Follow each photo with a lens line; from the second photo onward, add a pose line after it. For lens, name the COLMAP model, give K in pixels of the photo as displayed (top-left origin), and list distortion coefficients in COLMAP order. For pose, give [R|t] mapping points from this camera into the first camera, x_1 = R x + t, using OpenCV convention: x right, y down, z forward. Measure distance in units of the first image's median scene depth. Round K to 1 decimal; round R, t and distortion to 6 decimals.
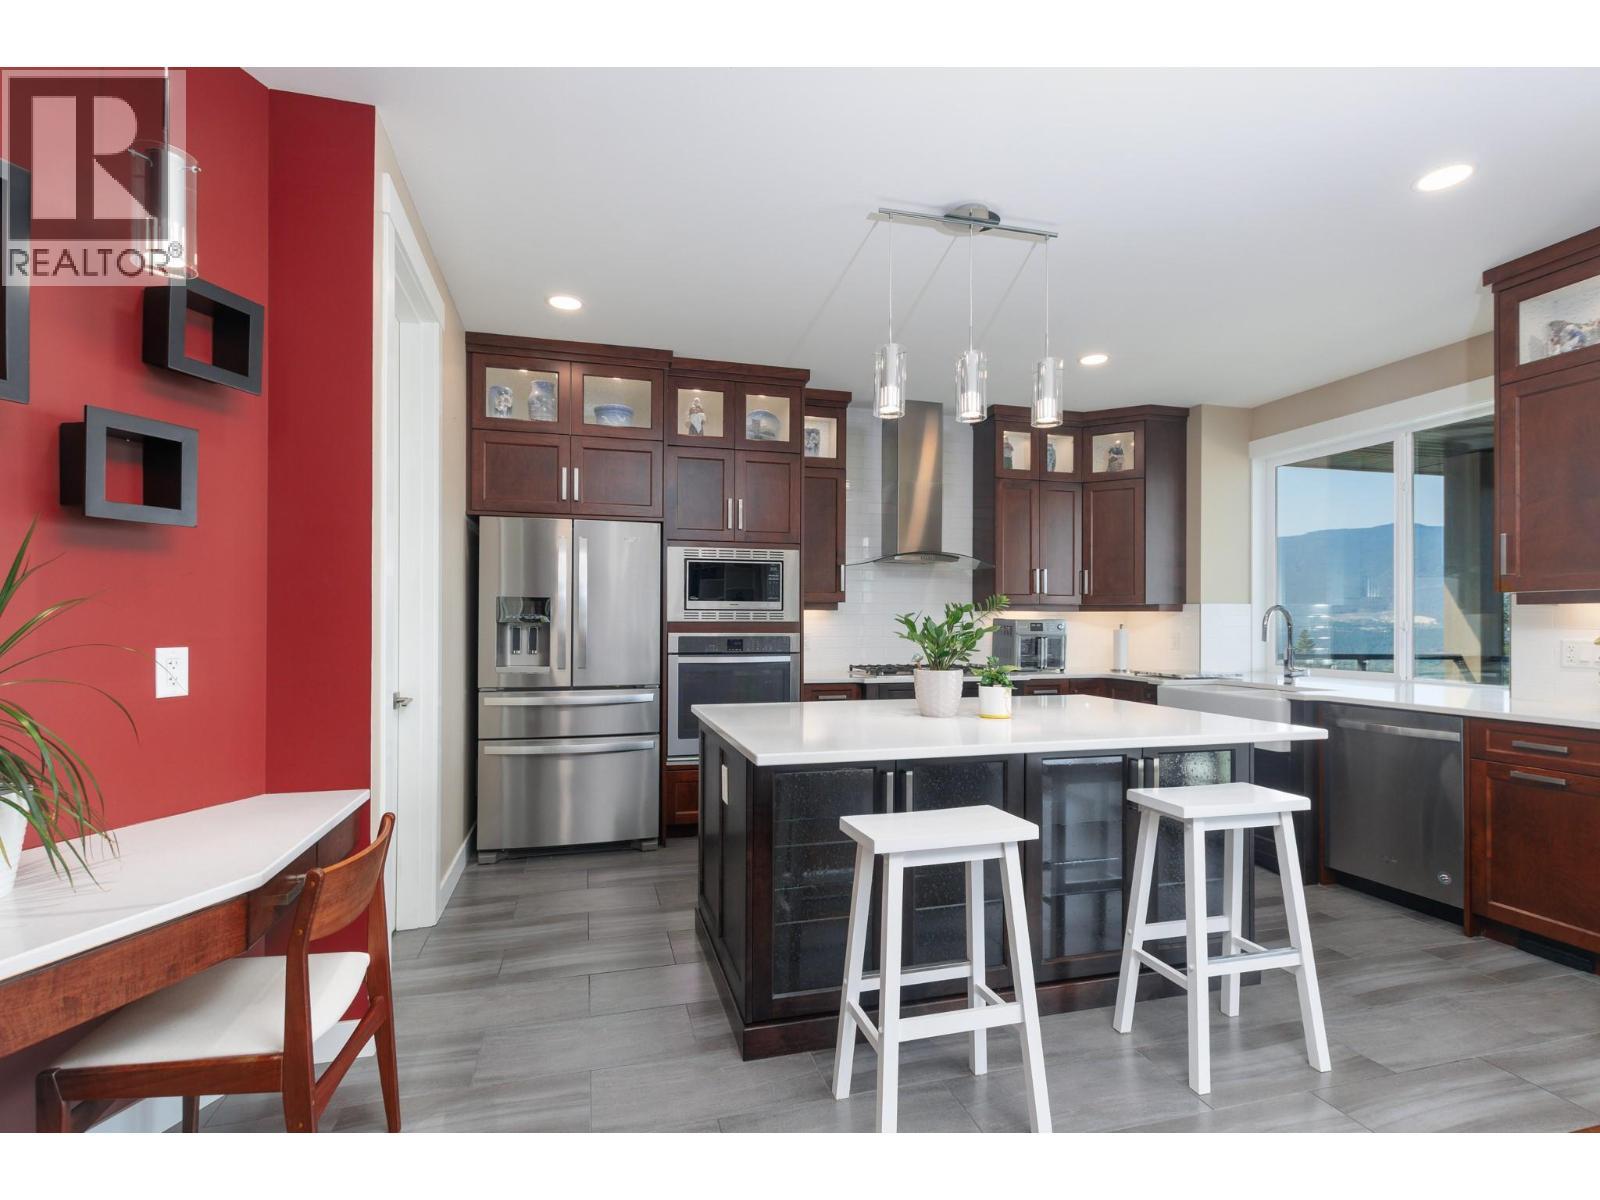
lens RADIAL K [[777.0, 0, 797.7], [0, 777.0, 611.3], [0, 0, 1]] dist [0.015060, -0.001731]
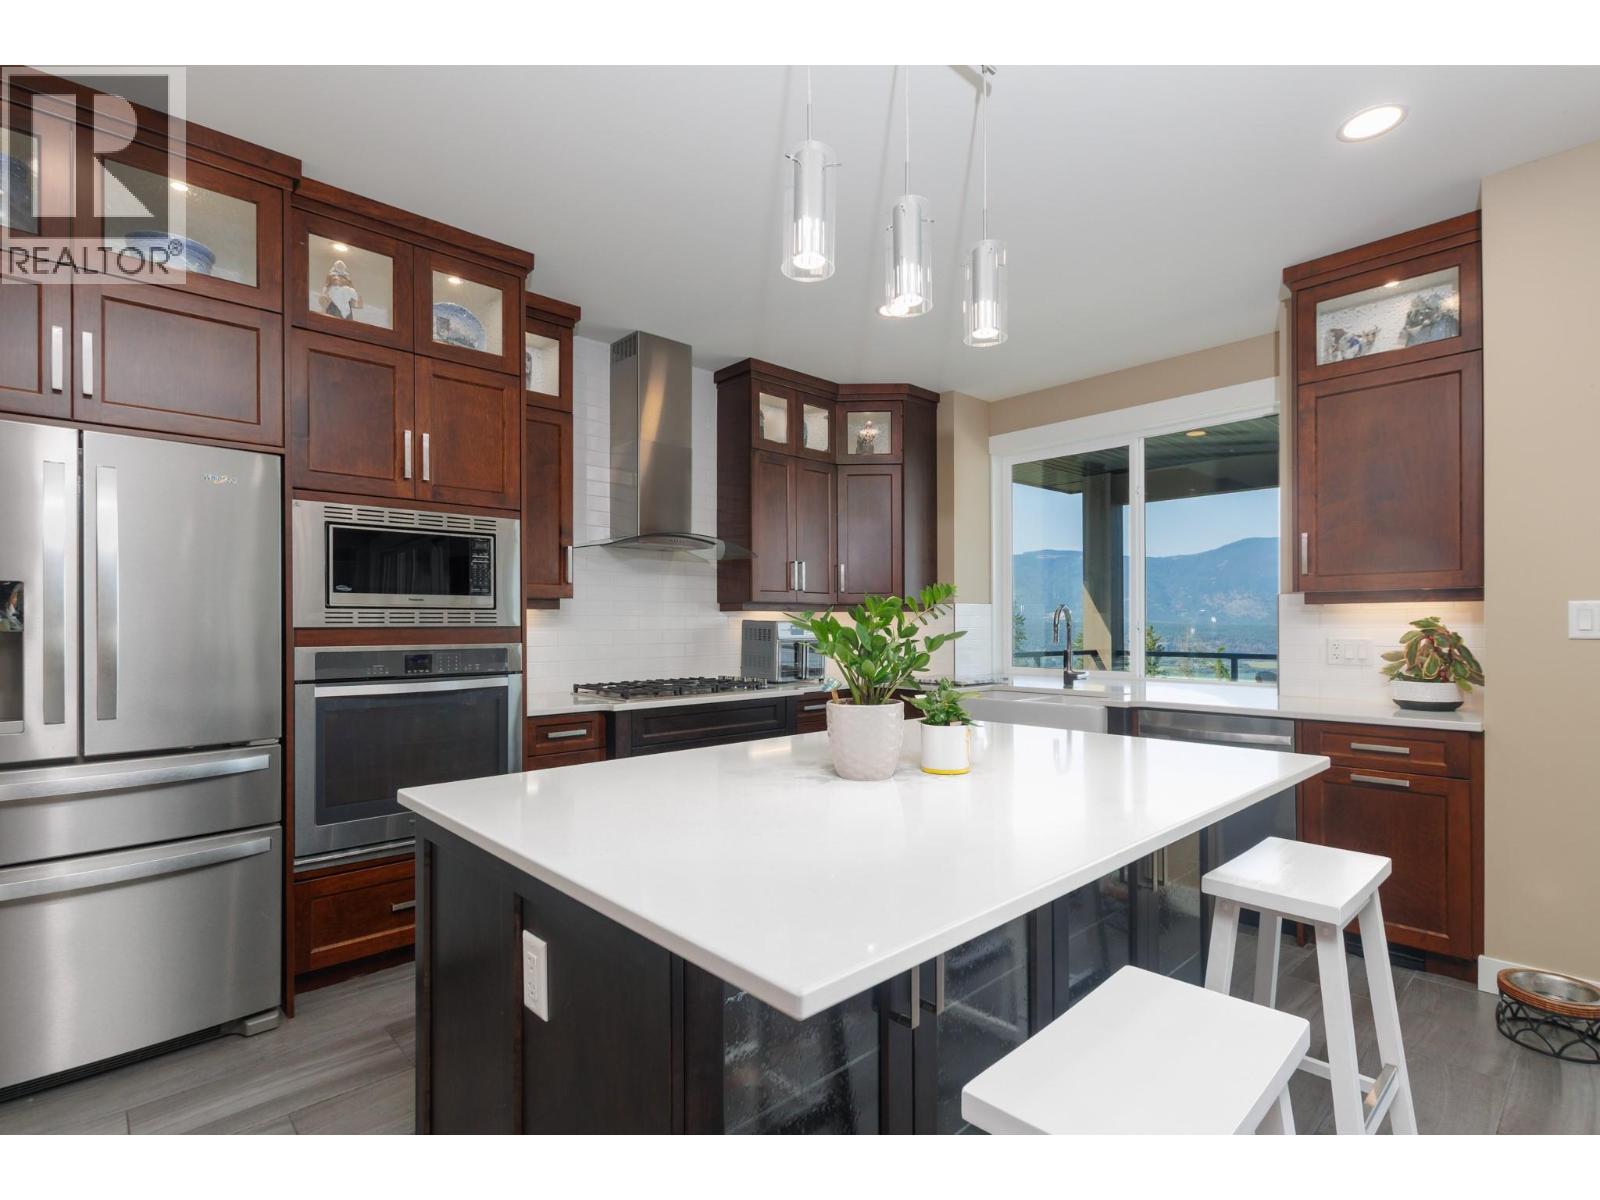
lens RADIAL K [[777.0, 0, 791.6], [0, 777.0, 621.4], [0, 0, 1]] dist [0.015060, -0.001731]
pose [[0.889434, -0.005109, 0.457035, -0.100594], [-0.000135, 0.999935, 0.011441, 0.001785], [-0.457064, -0.010238, 0.889375, 0.299572]]
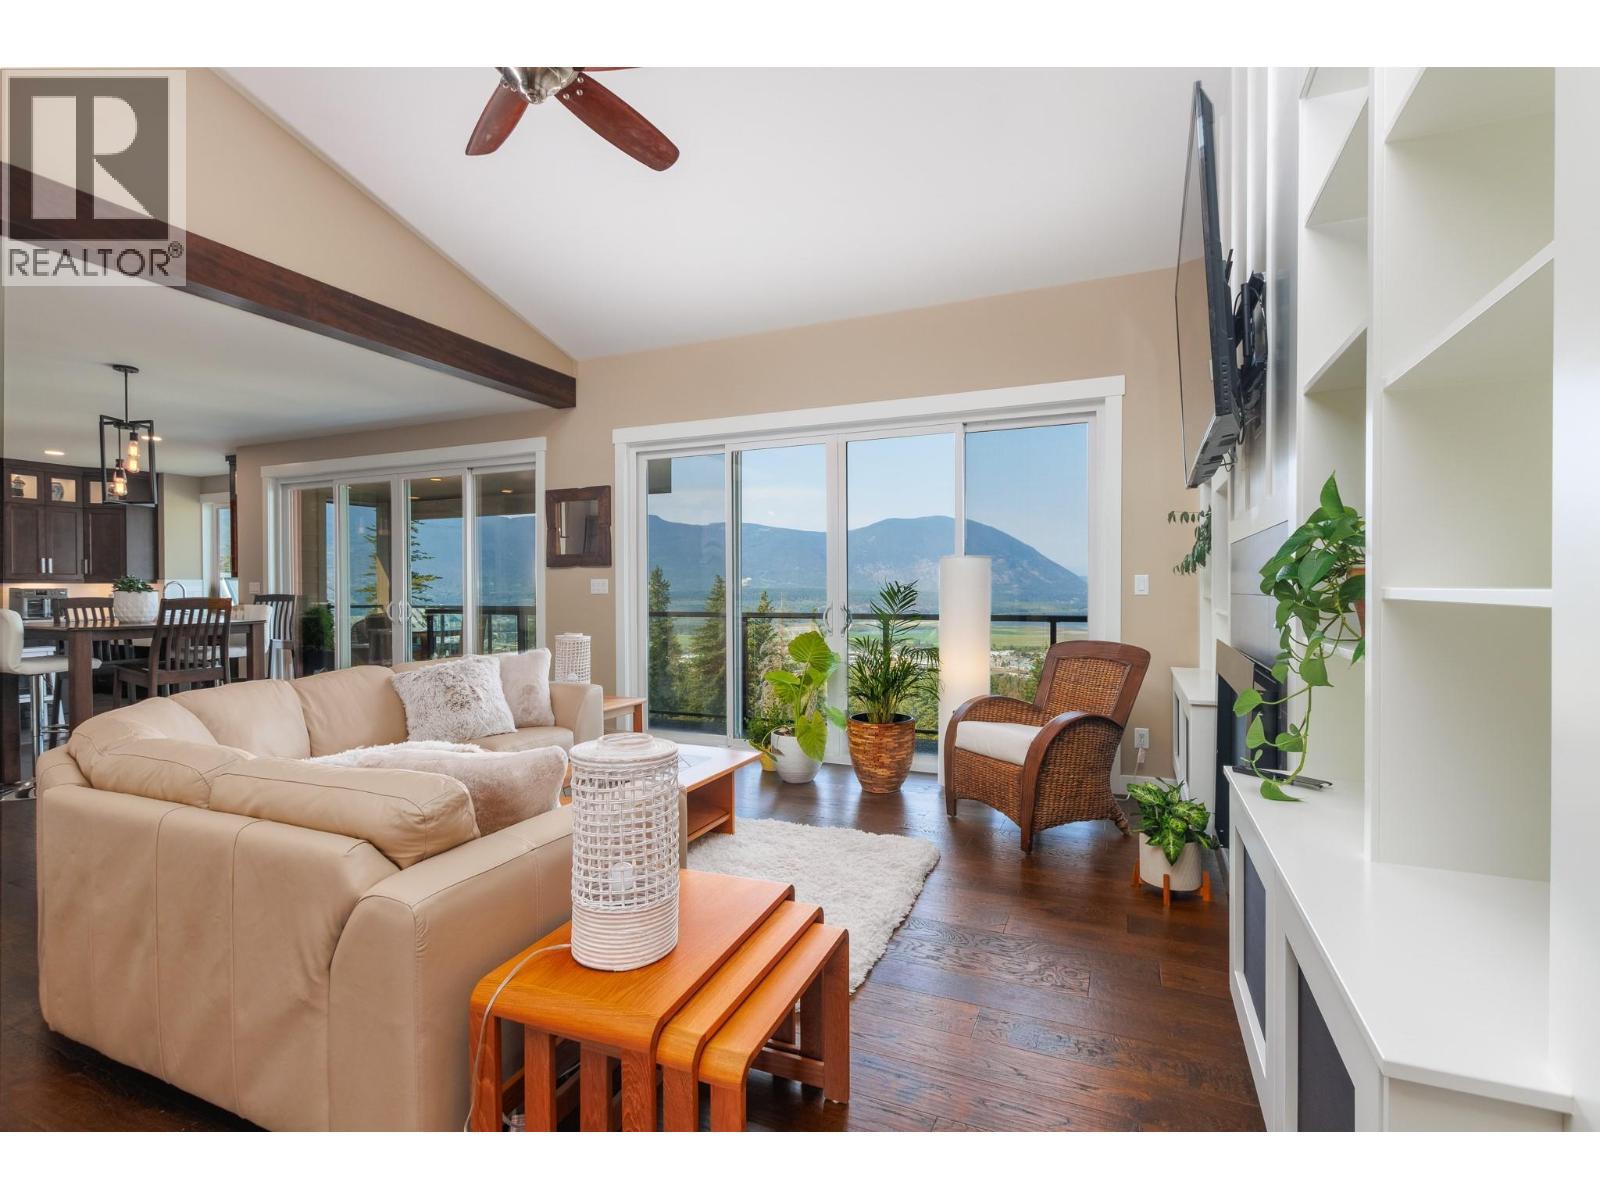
lens RADIAL K [[759.6, 0, 811.2], [0, 759.6, 592.0], [0, 0, 1]] dist [0.012420, -0.004342]
pose [[0.635534, -0.010268, 0.772005, 0.103879], [-0.004007, 0.999854, 0.016597, -0.019803], [-0.772063, -0.013641, 0.635400, -1.594650]]
